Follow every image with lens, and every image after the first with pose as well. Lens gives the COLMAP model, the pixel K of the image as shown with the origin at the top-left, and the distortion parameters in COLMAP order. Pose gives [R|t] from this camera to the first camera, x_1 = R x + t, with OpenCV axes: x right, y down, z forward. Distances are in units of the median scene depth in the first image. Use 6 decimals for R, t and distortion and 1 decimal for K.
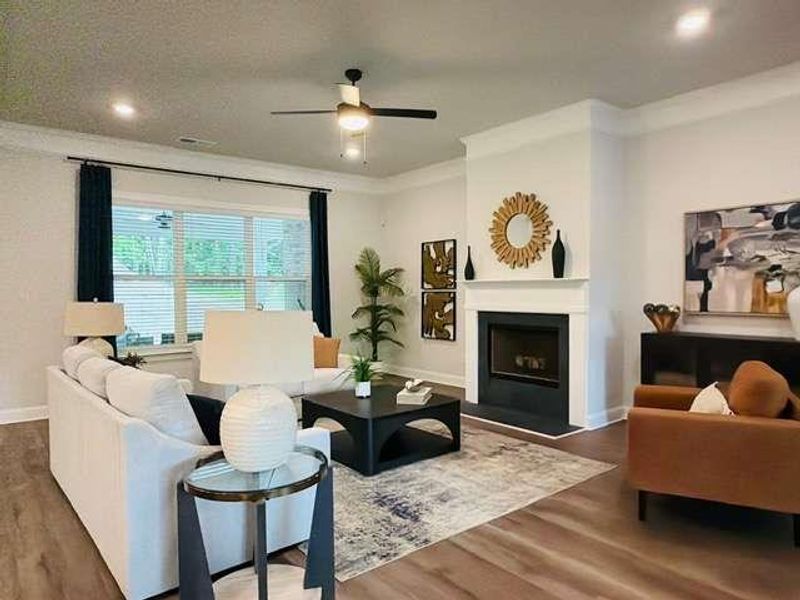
lens RADIAL K [[535.9, 0, 400.0], [0, 535.9, 300.0], [0, 0, 1]] dist [0.006367, 0.001723]
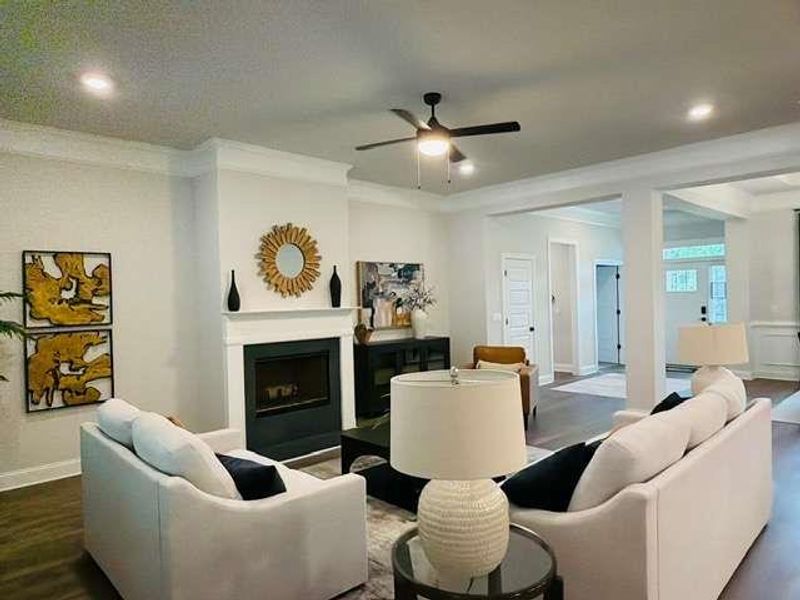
lens RADIAL K [[521.0, 0, 398.9], [0, 521.0, 284.9], [0, 0, 1]] dist [0.076484, 0.000622]
pose [[-0.056912, 0.036523, 0.997711, -0.793408], [0.047709, 0.998288, -0.033823, -0.040808], [-0.997239, 0.045675, -0.058557, 0.877097]]
